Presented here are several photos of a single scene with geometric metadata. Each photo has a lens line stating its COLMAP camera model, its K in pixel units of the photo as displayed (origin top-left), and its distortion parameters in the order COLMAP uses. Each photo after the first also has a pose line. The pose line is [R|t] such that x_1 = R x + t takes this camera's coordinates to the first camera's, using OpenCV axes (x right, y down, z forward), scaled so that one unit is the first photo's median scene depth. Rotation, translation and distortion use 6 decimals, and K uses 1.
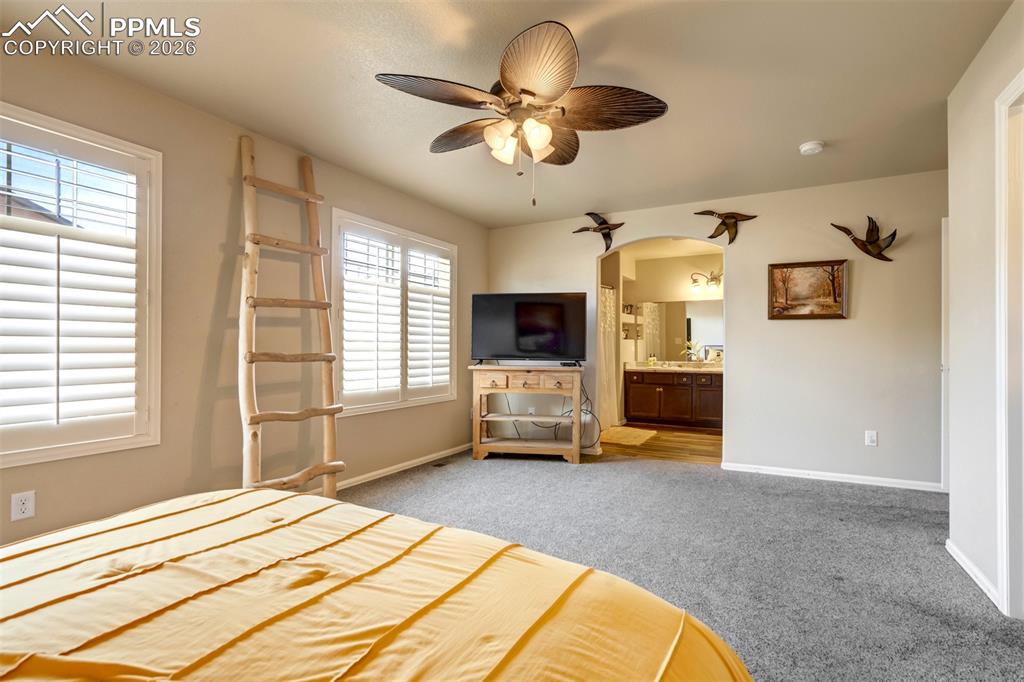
lens RADIAL K [[471.5, 0, 512.0], [0, 471.5, 341.0], [0, 0, 1]] dist [-0.033446, 0.016270]
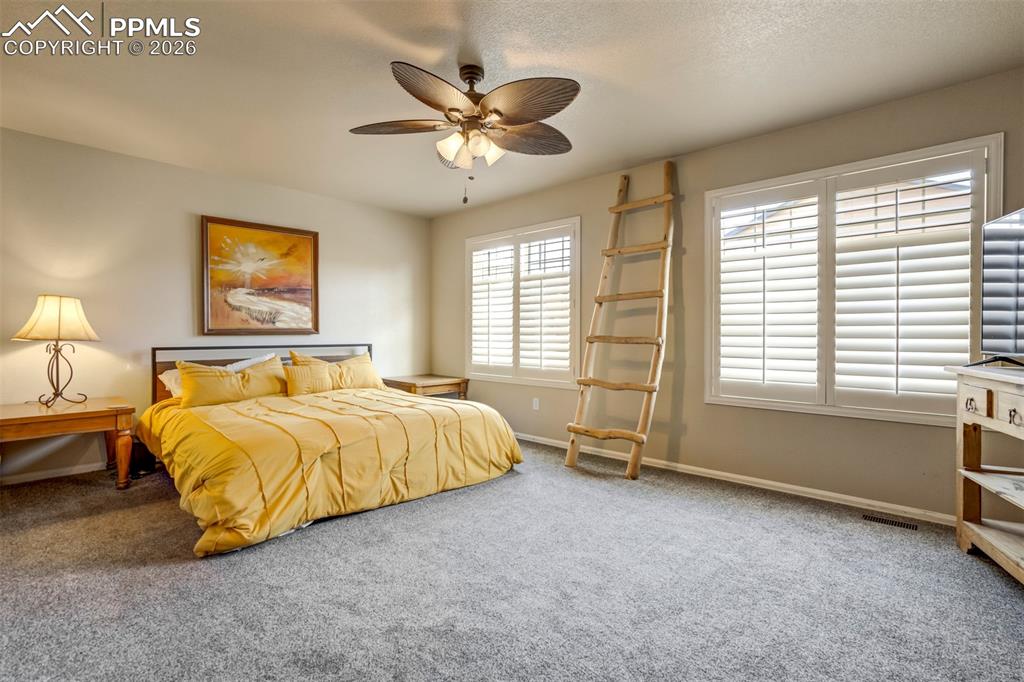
lens RADIAL K [[473.3, 0, 529.4], [0, 473.3, 333.6], [0, 0, 1]] dist [-0.002915, -0.000256]
pose [[-0.210695, -0.008968, -0.977511, 0.668244], [0.009730, 0.999889, -0.011271, 0.023685], [0.977503, -0.011886, -0.210585, 0.824663]]
